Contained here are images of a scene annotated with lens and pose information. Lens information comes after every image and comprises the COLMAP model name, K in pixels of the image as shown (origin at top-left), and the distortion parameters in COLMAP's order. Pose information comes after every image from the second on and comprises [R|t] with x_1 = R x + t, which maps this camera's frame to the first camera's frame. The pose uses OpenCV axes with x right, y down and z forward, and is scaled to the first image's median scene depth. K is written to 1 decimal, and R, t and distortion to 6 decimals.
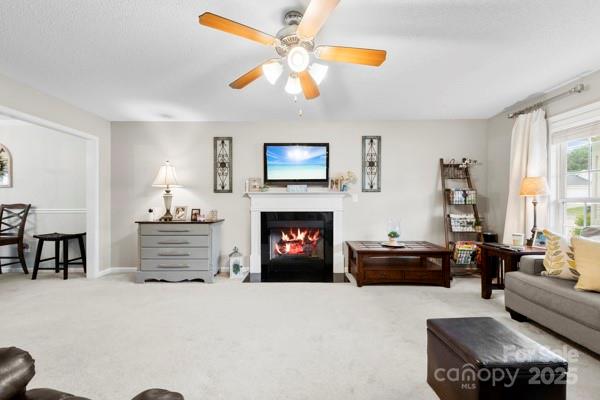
lens RADIAL K [[236.5, 0, 299.2], [0, 236.5, 200.9], [0, 0, 1]] dist [0.009085, -0.000325]
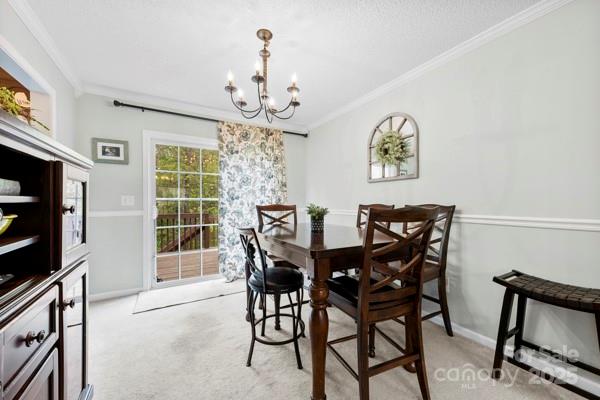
lens RADIAL K [[236.5, 0, 300.0], [0, 236.5, 201.2], [0, 0, 1]] dist [0.009085, -0.000325]
pose [[0.509759, 0.001108, -0.860317, -0.875554], [0.000804, 0.999998, 0.001764, 0.002649], [0.860317, -0.001591, 0.509757, 0.443858]]
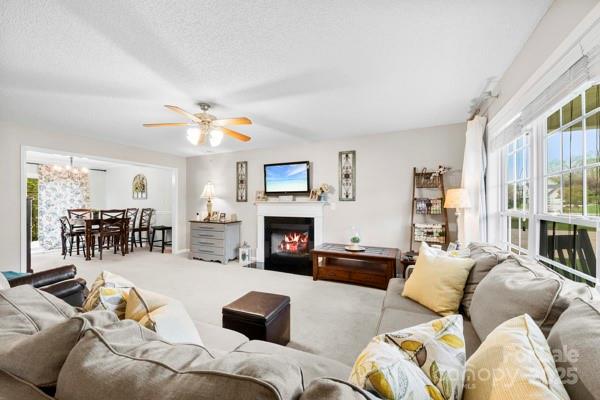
lens RADIAL K [[236.5, 0, 298.3], [0, 236.5, 204.2], [0, 0, 1]] dist [0.009085, -0.000325]
pose [[0.904442, 0.002759, -0.426587, 0.582101], [-0.002769, 0.999996, 0.000597, -0.023101], [0.426587, 0.000641, 0.904446, -0.112469]]
